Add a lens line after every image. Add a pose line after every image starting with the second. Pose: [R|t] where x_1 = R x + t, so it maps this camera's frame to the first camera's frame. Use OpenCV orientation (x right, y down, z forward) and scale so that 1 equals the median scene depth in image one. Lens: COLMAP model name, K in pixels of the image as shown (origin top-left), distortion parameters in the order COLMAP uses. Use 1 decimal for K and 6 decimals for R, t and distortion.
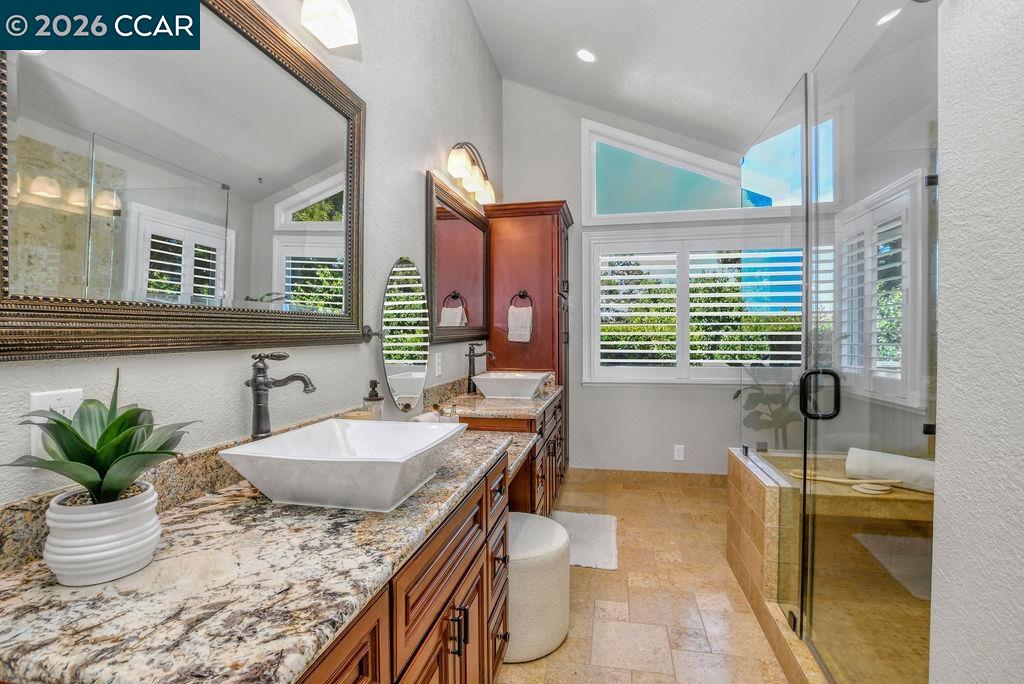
lens RADIAL K [[489.7, 0, 515.7], [0, 489.7, 341.9], [0, 0, 1]] dist [-0.031377, 0.001732]
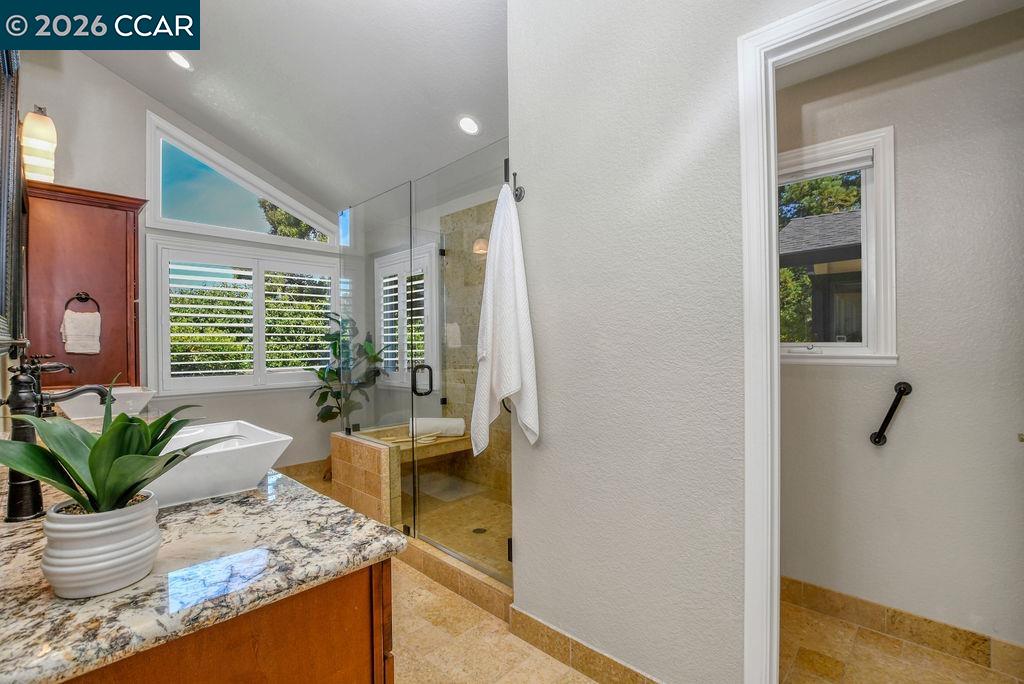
lens RADIAL K [[468.5, 0, 513.2], [0, 468.5, 343.2], [0, 0, 1]] dist [-0.004989, -0.000811]
pose [[0.532739, 0.003089, 0.846274, -0.985011], [0.013680, 0.999831, -0.012261, 0.006590], [-0.846169, 0.018109, 0.532607, -0.195299]]
